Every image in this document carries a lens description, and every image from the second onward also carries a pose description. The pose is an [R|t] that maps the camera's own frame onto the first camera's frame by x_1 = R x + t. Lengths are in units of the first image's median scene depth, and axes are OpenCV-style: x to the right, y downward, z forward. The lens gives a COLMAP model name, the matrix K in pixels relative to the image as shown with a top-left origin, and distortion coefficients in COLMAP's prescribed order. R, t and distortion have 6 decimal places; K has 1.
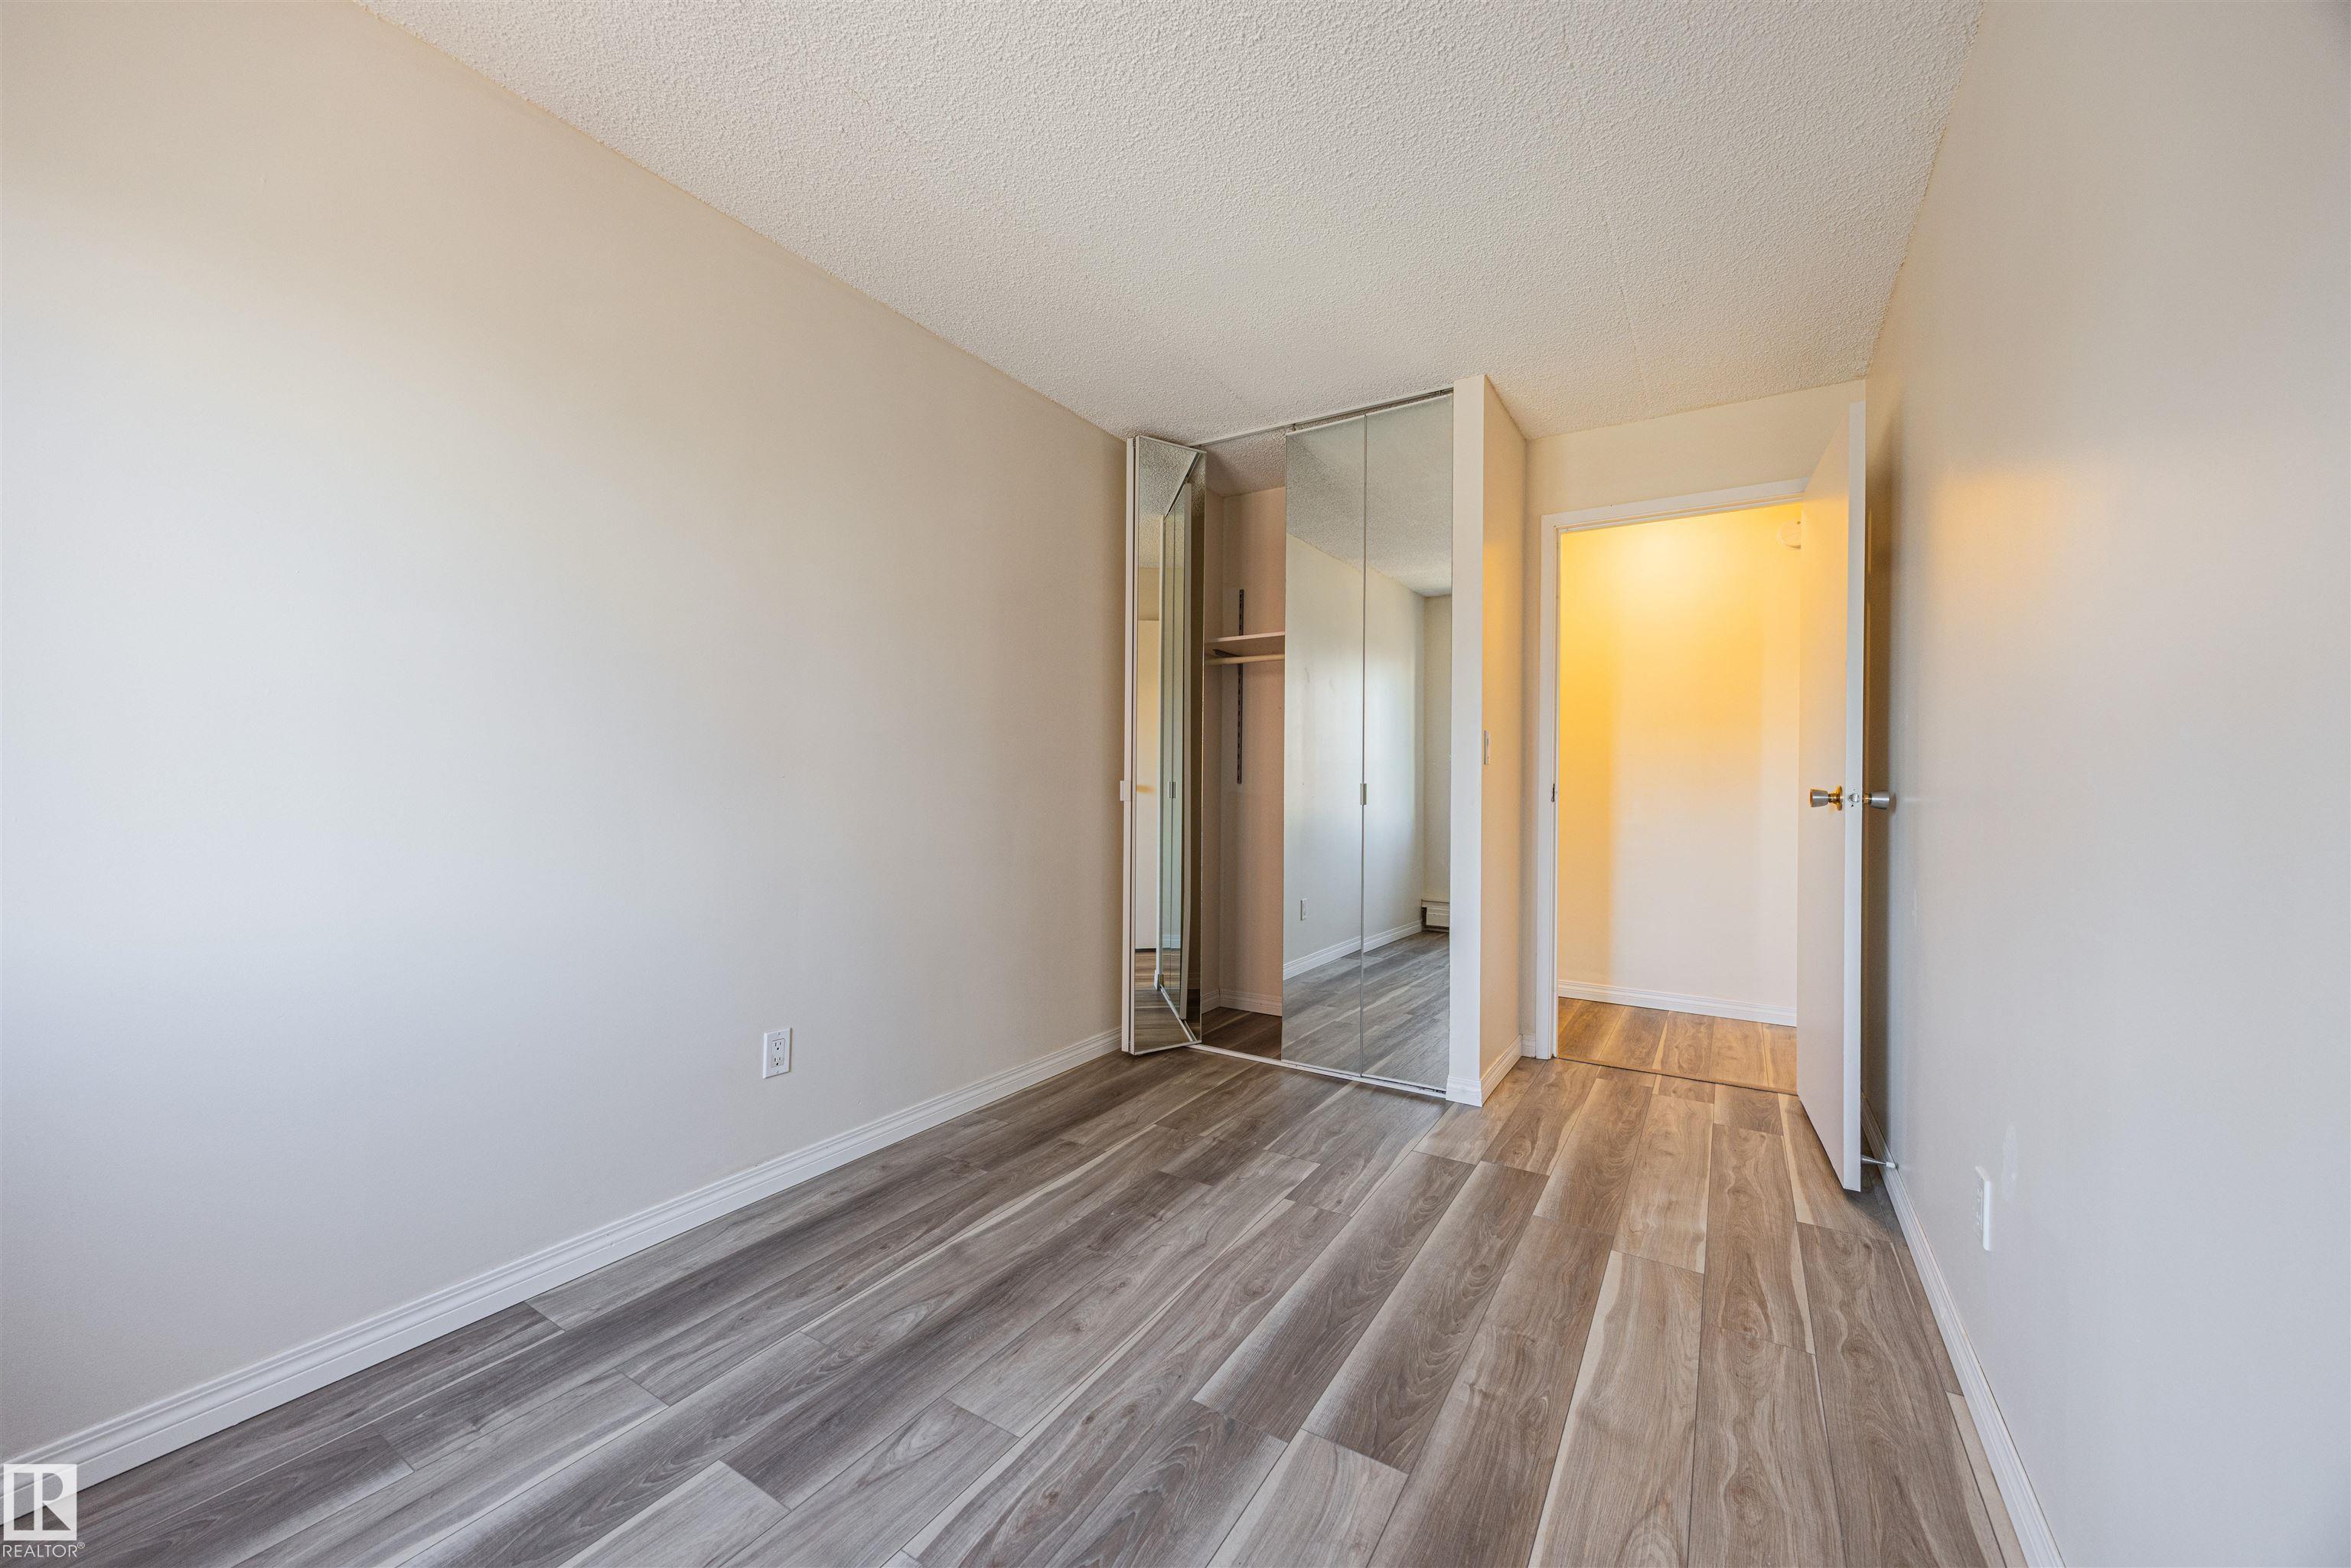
lens RADIAL K [[888.0, 0, 1182.8], [0, 888.0, 781.9], [0, 0, 1]] dist [0.003349, -0.000152]
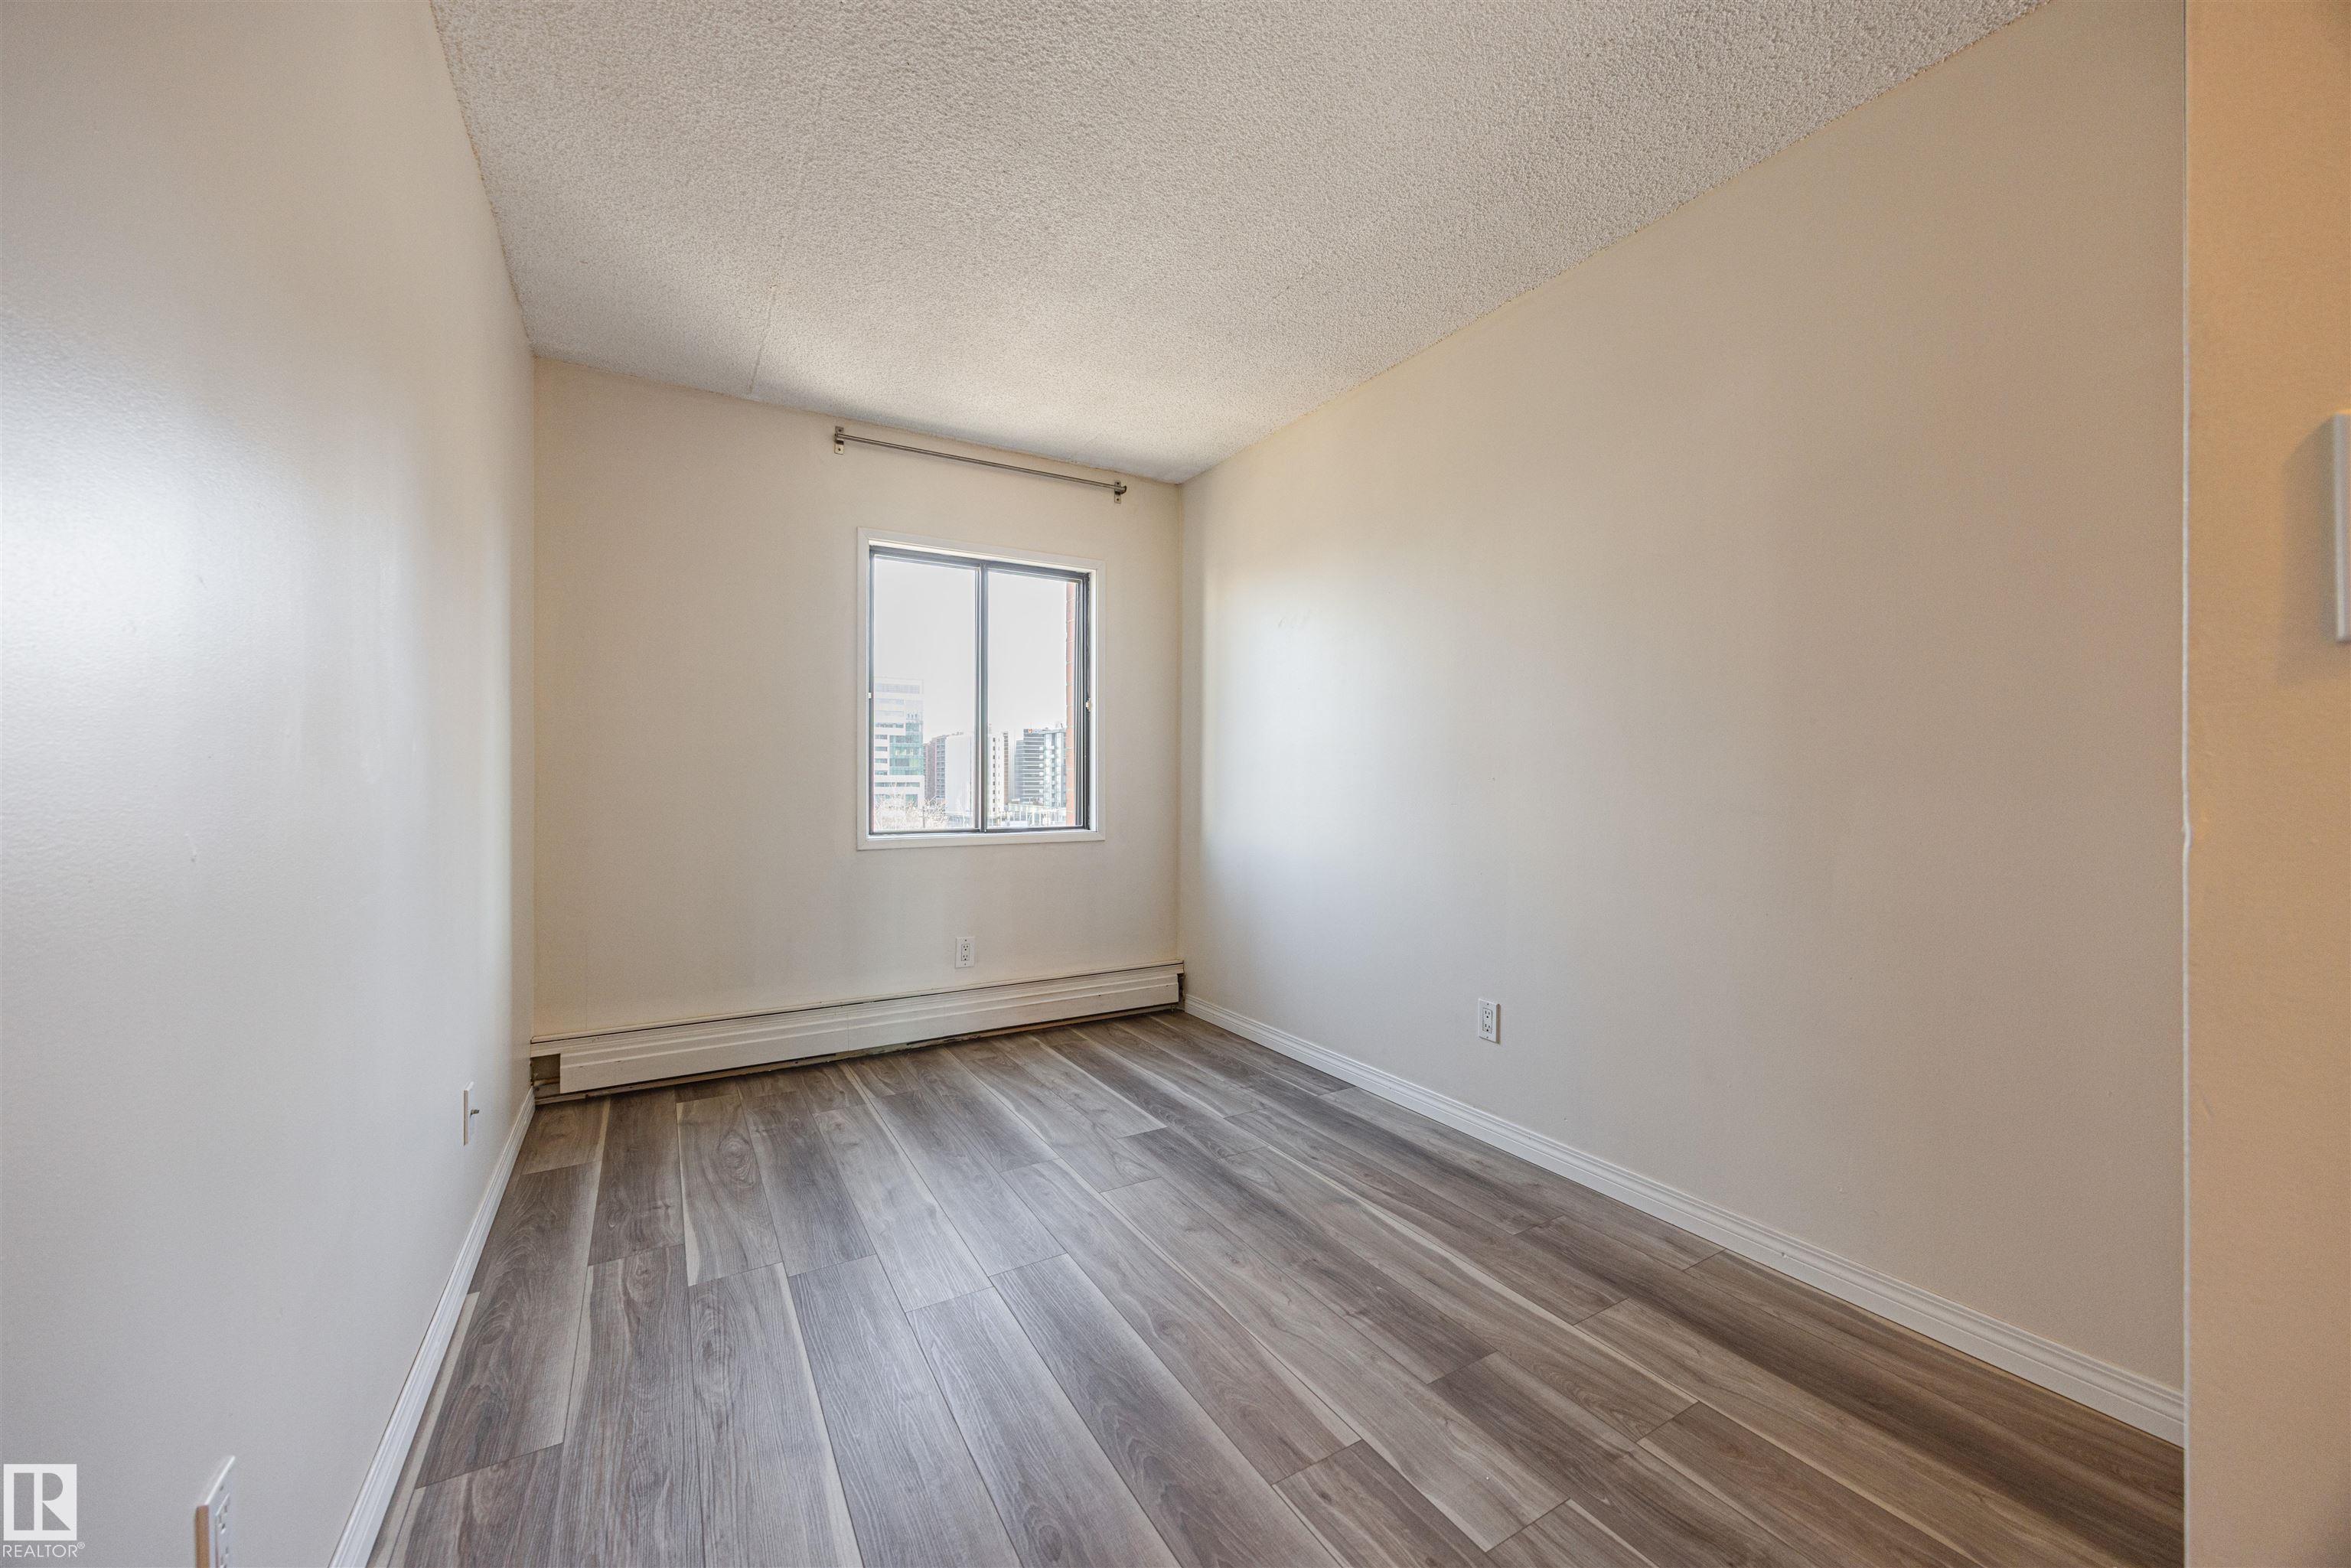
lens RADIAL K [[888.0, 0, 1182.8], [0, 888.0, 781.9], [0, 0, 1]] dist [0.003349, -0.000152]
pose [[-0.462789, -0.007281, -0.886439, 0.764396], [-0.002223, 0.999973, -0.007053, 0.009100], [0.886466, -0.001294, -0.462792, 1.228840]]
